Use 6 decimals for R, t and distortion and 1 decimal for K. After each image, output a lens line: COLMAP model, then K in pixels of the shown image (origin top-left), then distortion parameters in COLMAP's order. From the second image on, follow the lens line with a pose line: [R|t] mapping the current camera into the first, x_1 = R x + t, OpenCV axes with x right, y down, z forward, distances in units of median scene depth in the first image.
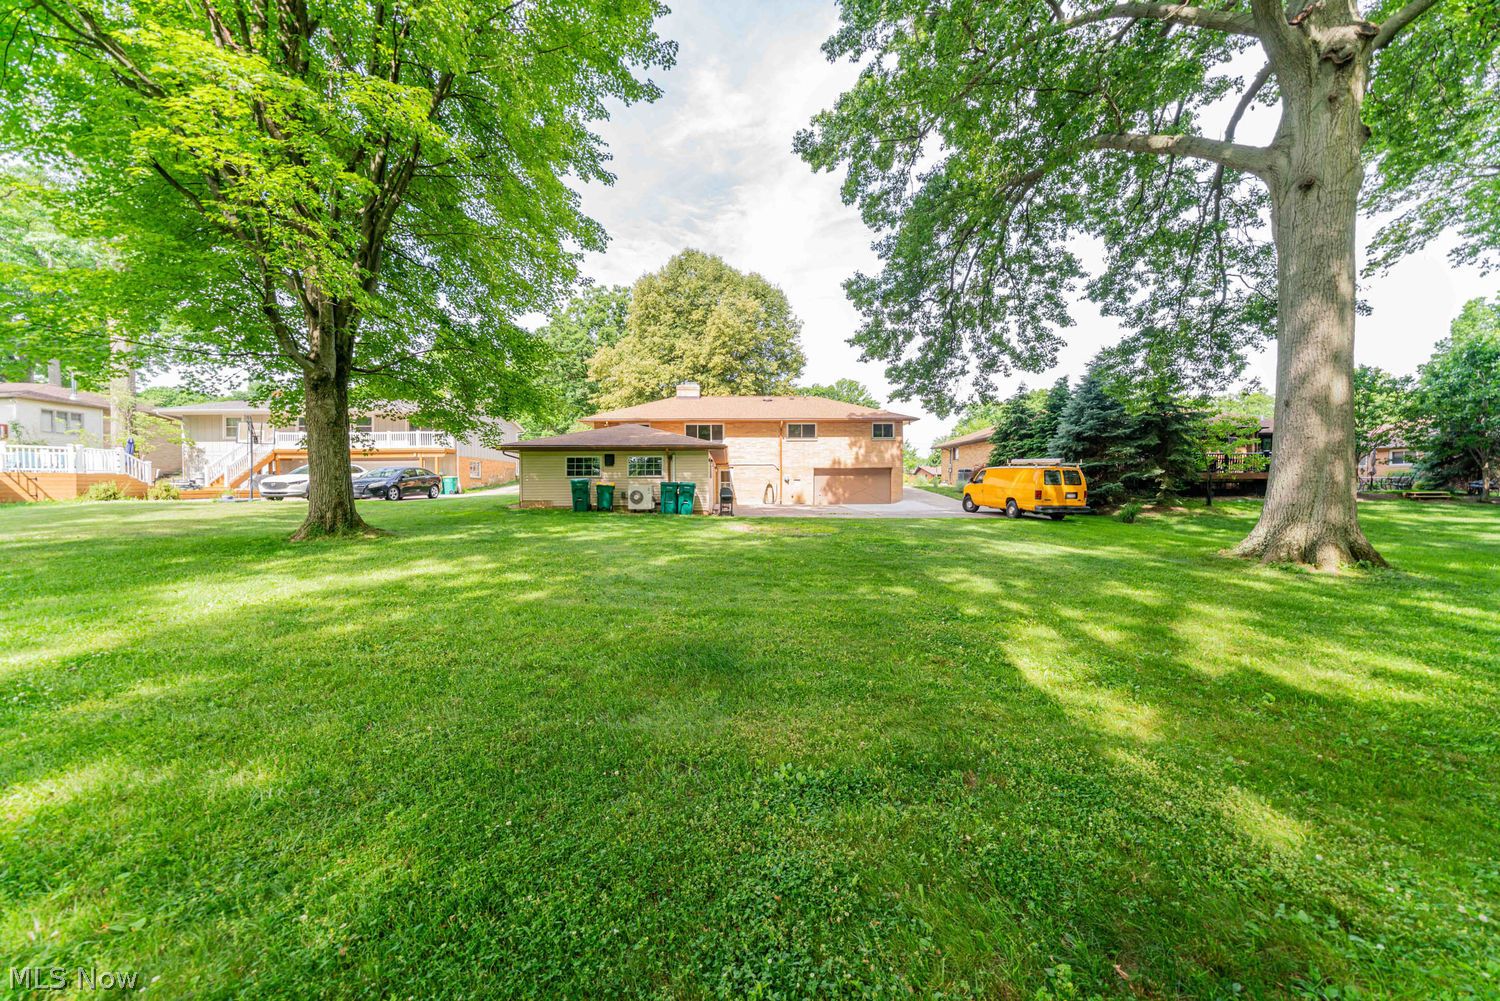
lens RADIAL K [[521.5, 0, 743.6], [0, 521.5, 492.6], [0, 0, 1]] dist [0.000691, -0.000040]
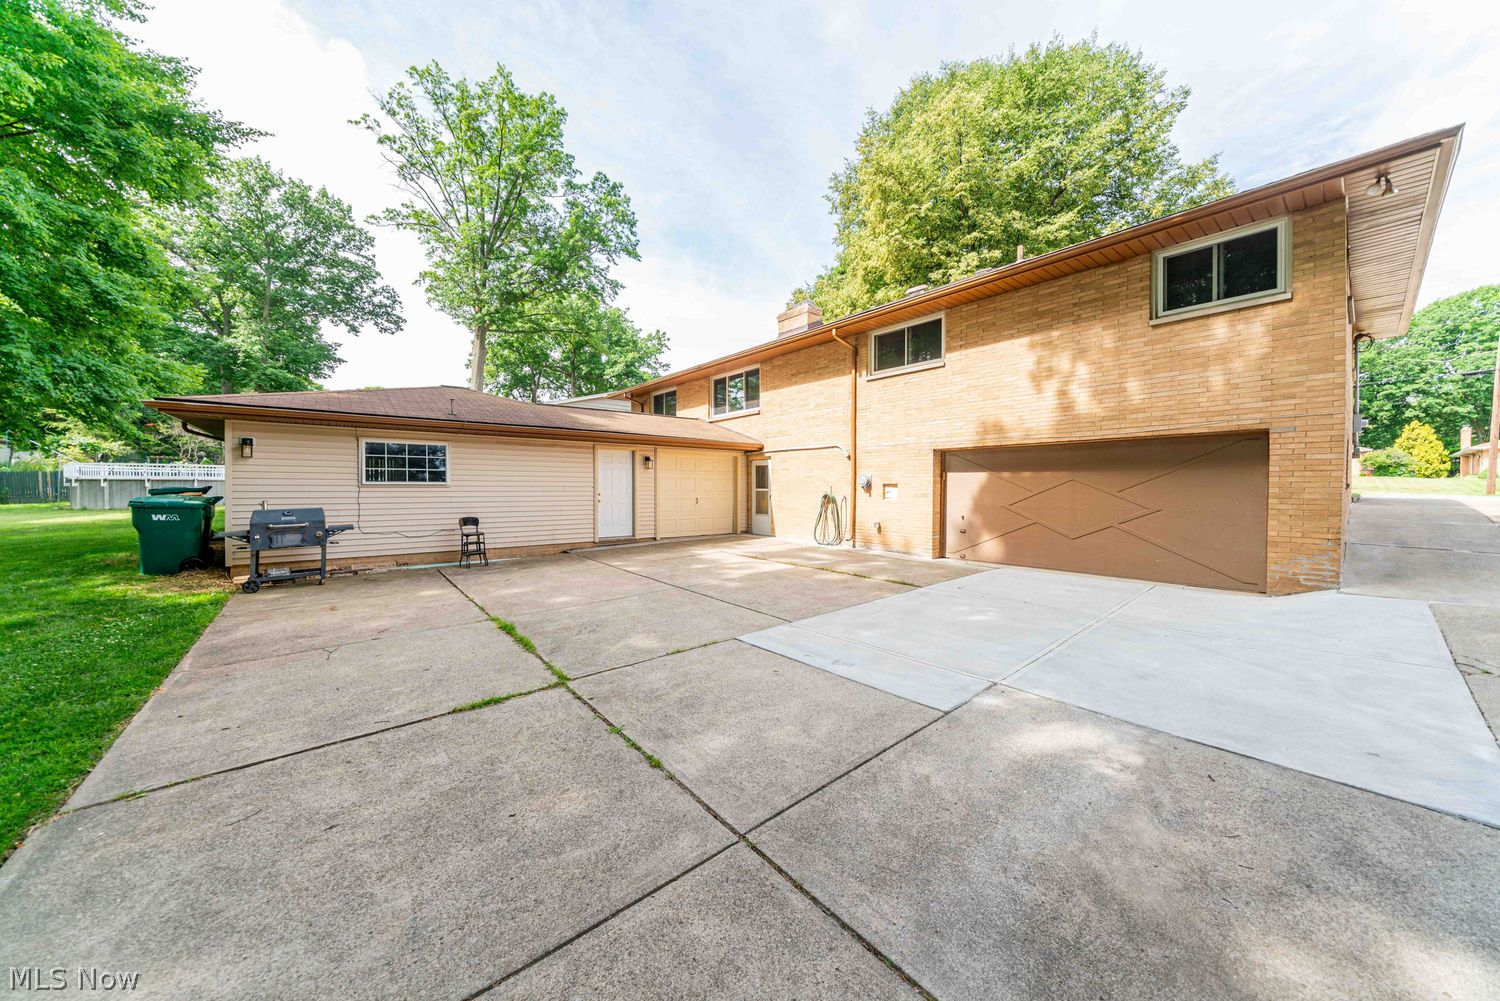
lens RADIAL K [[521.5, 0, 756.4], [0, 521.5, 489.2], [0, 0, 1]] dist [0.000691, -0.000040]
pose [[0.619641, 0.010919, -0.784810, 0.468356], [-0.012618, 0.999913, 0.003949, -0.031041], [0.784784, 0.007456, 0.619724, 1.009561]]
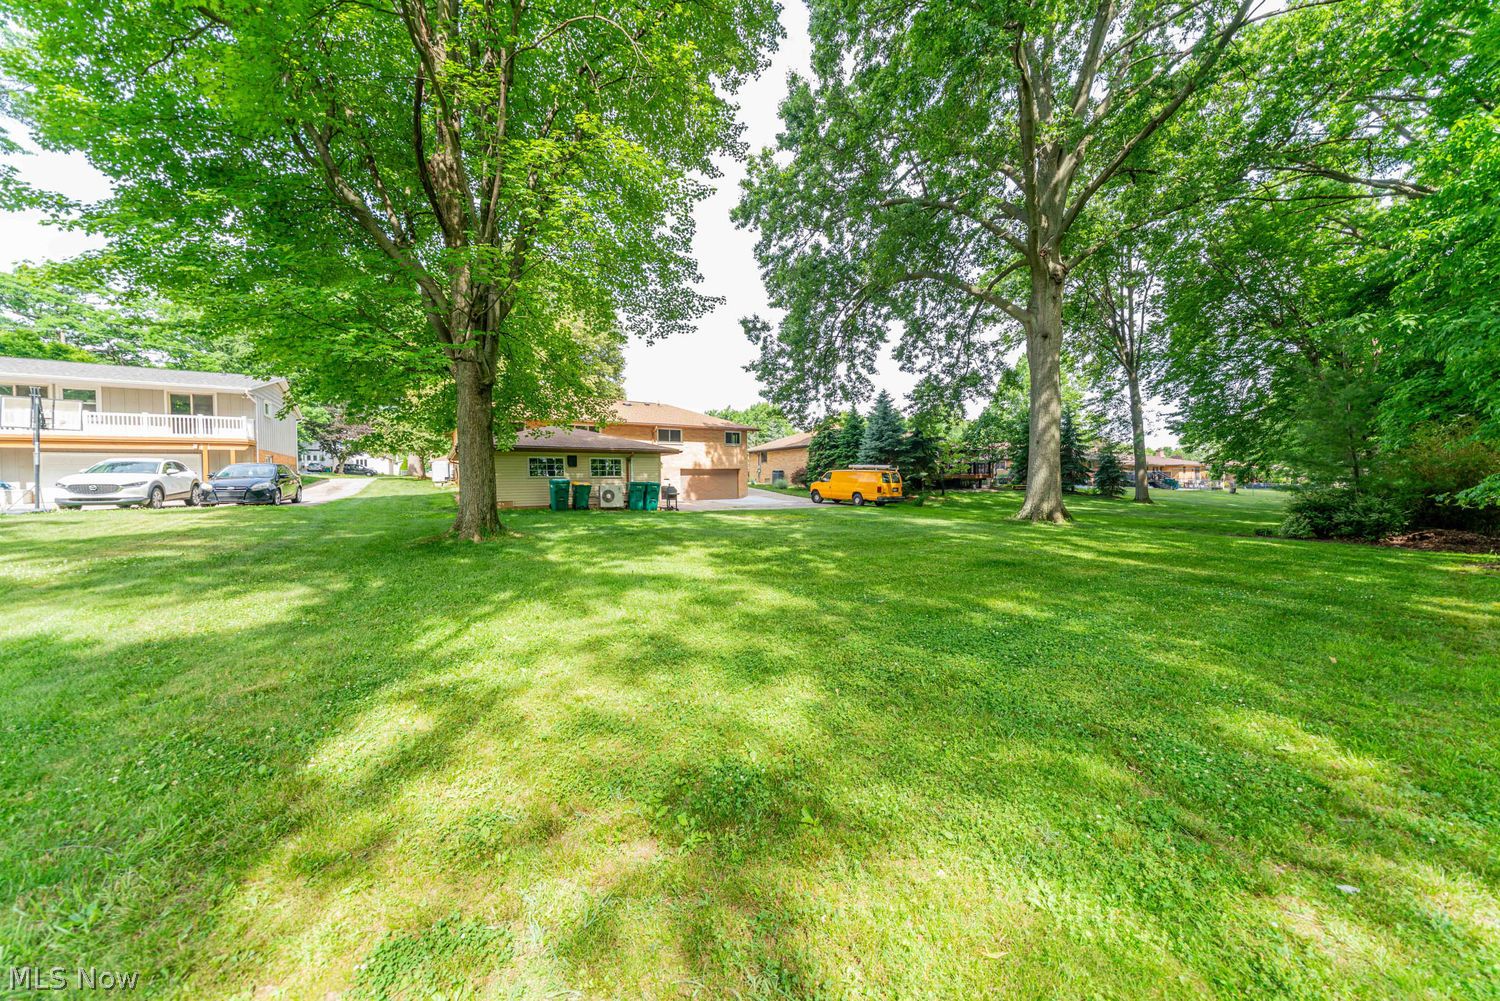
lens RADIAL K [[521.5, 0, 749.5], [0, 521.5, 495.6], [0, 0, 1]] dist [0.000691, -0.000040]
pose [[0.855459, -0.017727, 0.517566, -0.466203], [0.012935, 0.999834, 0.012866, -0.002486], [-0.517708, -0.004312, 0.855546, -0.071347]]
